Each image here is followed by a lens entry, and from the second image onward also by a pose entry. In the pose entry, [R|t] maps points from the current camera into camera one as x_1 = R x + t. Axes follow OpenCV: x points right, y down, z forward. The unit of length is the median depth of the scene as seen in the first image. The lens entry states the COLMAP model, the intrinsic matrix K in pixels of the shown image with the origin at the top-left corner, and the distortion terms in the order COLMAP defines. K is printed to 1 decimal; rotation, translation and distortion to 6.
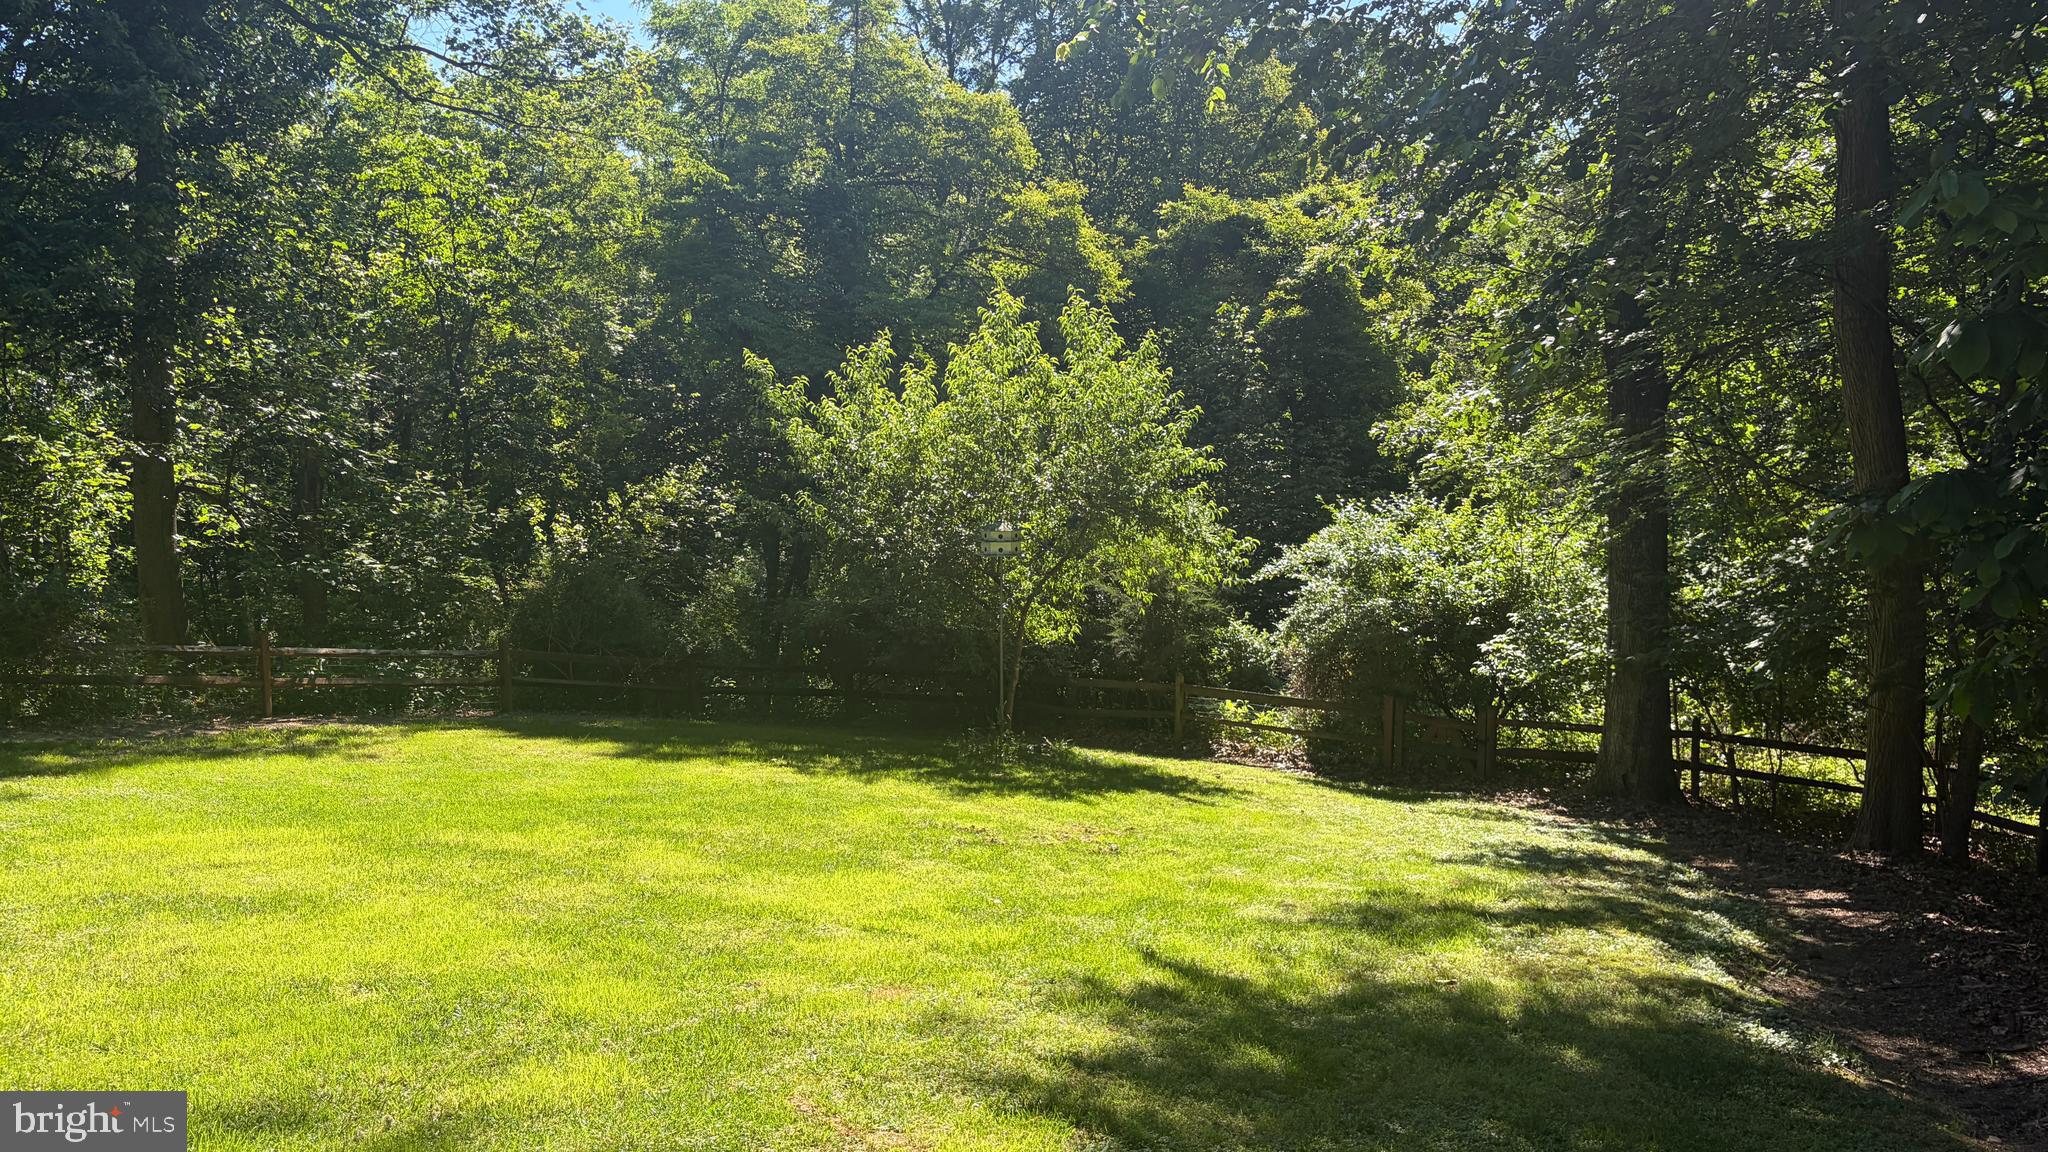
lens RADIAL K [[1451.4, 0, 1024.0], [0, 1451.4, 576.0], [0, 0, 1]] dist [0.003359, 0.000252]
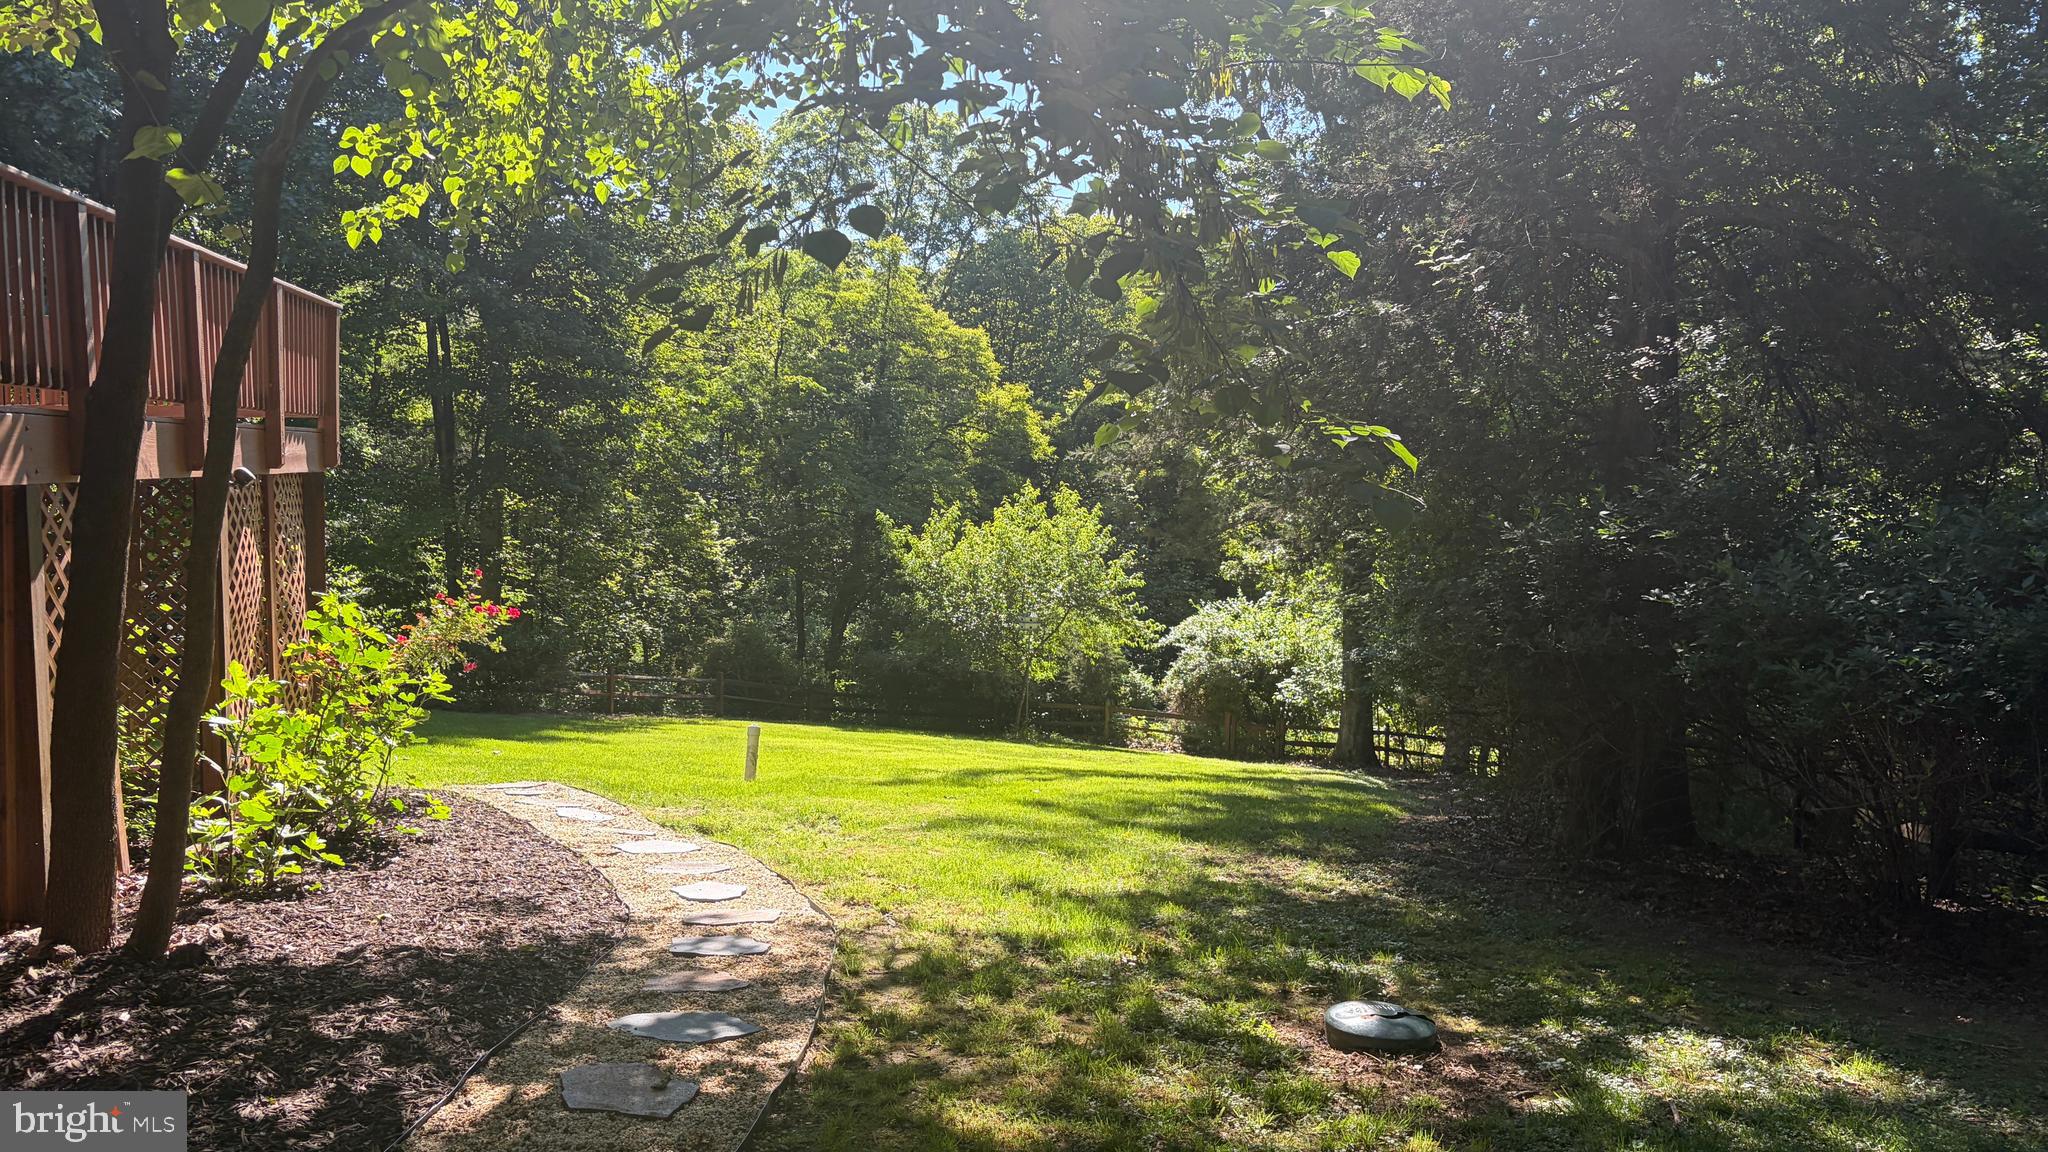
lens RADIAL K [[1451.4, 0, 1024.0], [0, 1451.4, 576.0], [0, 0, 1]] dist [0.003359, 0.000252]
pose [[0.989297, 0.027520, 0.143296, -0.257127], [-0.021525, 0.998834, -0.043219, -0.003208], [-0.144318, 0.039672, 0.988736, -0.738000]]
